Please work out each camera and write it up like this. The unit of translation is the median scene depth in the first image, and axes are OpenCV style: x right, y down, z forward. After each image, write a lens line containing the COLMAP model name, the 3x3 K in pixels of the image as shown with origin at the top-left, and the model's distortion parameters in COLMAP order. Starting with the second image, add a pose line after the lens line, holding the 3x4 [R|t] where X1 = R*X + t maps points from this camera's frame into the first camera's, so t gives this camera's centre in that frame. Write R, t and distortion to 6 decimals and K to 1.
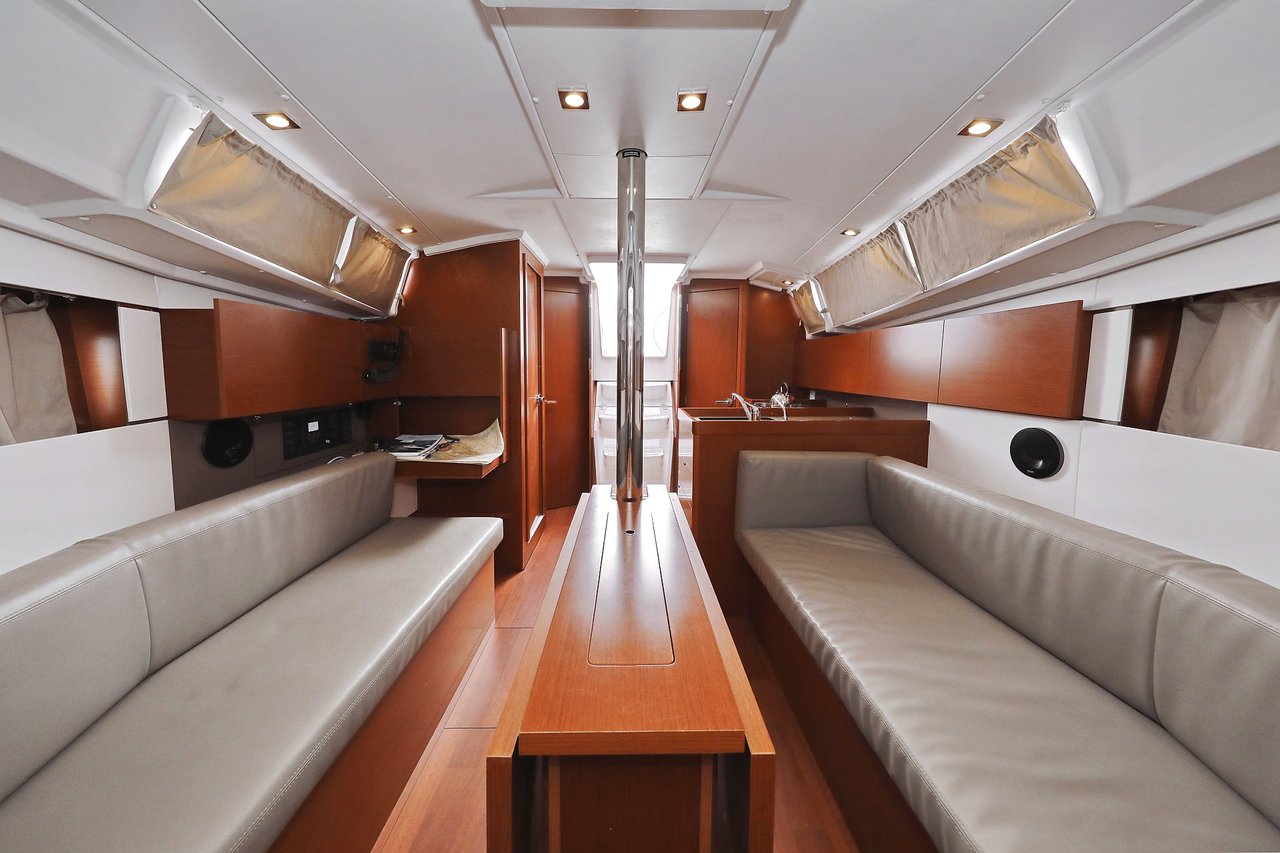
lens RADIAL K [[404.4, 0, 624.5], [0, 404.4, 381.1], [0, 0, 1]] dist [0.000461, -0.000710]
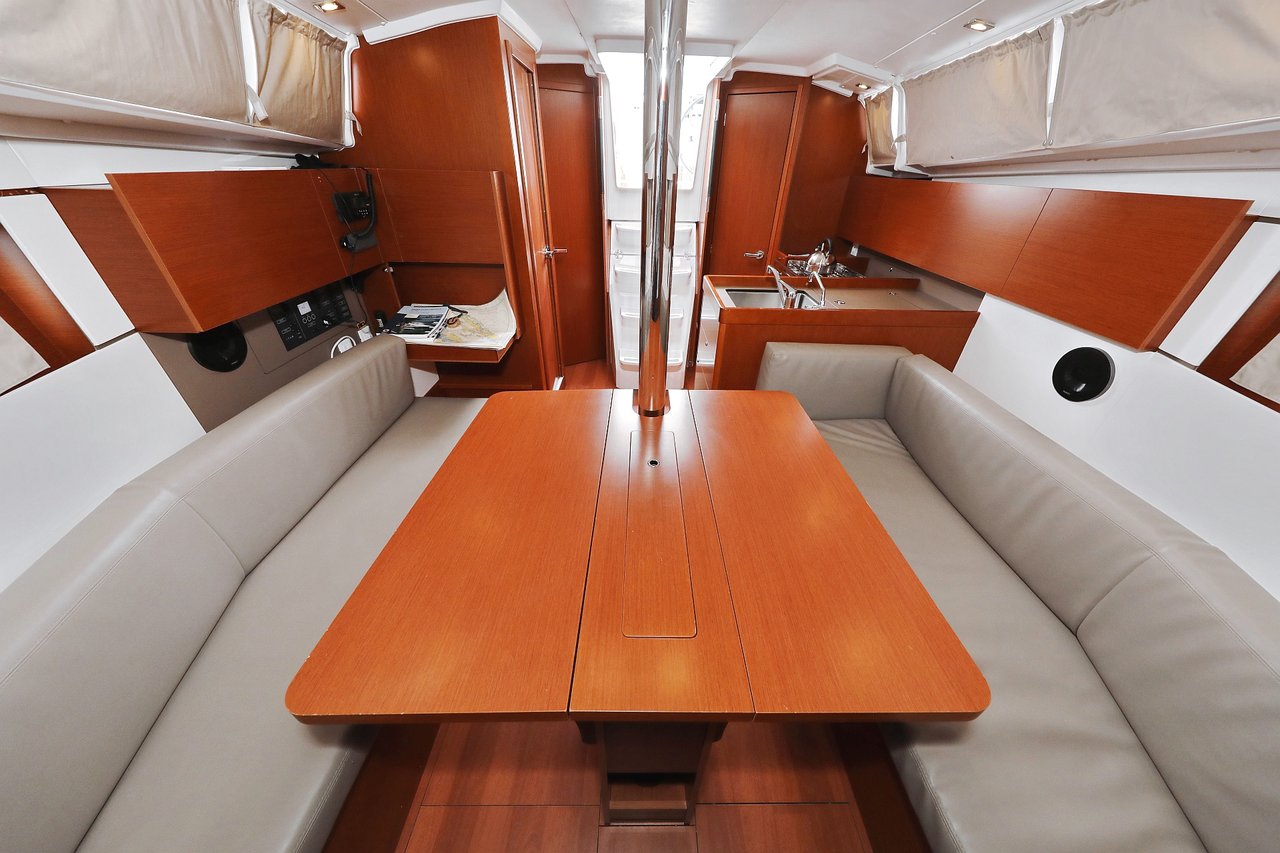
lens RADIAL K [[404.4, 0, 640.7], [0, 404.4, 430.3], [0, 0, 1]] dist [0.000461, -0.000710]
pose [[0.999928, 0.011164, 0.004374, -0.009829], [-0.011880, 0.873104, 0.487390, -0.086006], [0.001622, -0.487407, 0.873173, 0.059927]]
